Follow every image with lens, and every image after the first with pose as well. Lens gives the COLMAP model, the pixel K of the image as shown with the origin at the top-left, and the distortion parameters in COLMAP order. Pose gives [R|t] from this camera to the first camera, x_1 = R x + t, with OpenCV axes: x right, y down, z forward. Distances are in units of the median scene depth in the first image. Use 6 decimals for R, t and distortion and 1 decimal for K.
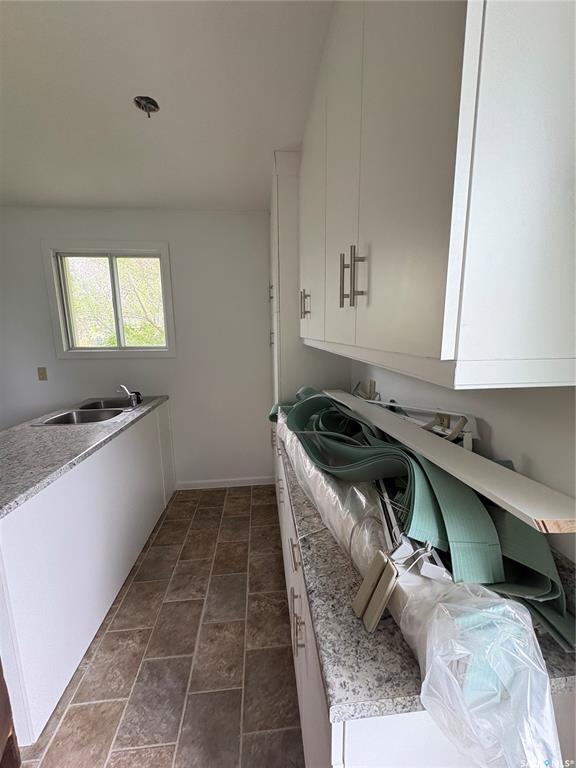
lens RADIAL K [[305.6, 0, 288.0], [0, 305.6, 384.0], [0, 0, 1]] dist [-0.000204, 0.000258]
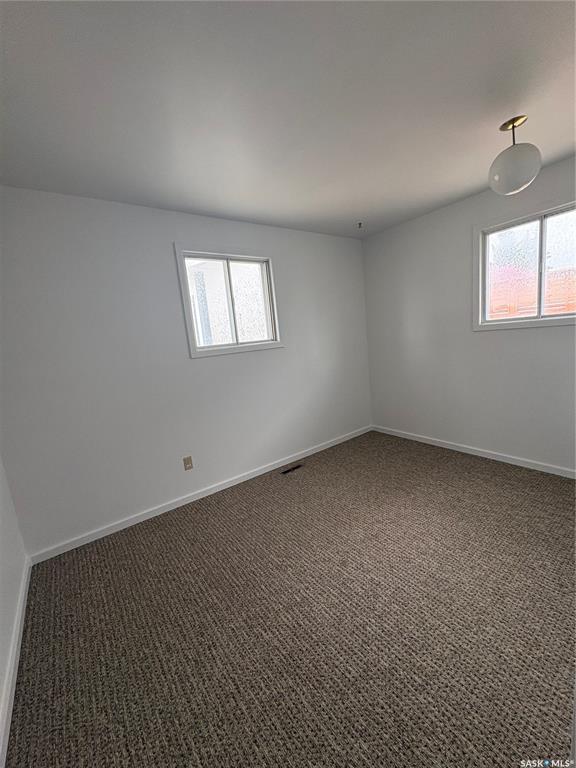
lens RADIAL K [[305.6, 0, 288.0], [0, 305.6, 384.0], [0, 0, 1]] dist [-0.000204, 0.000258]
pose [[0.852967, -0.147374, 0.500727, -0.988821], [0.166457, 0.986026, 0.006655, 0.044397], [-0.494711, 0.077673, 0.865580, -0.009287]]
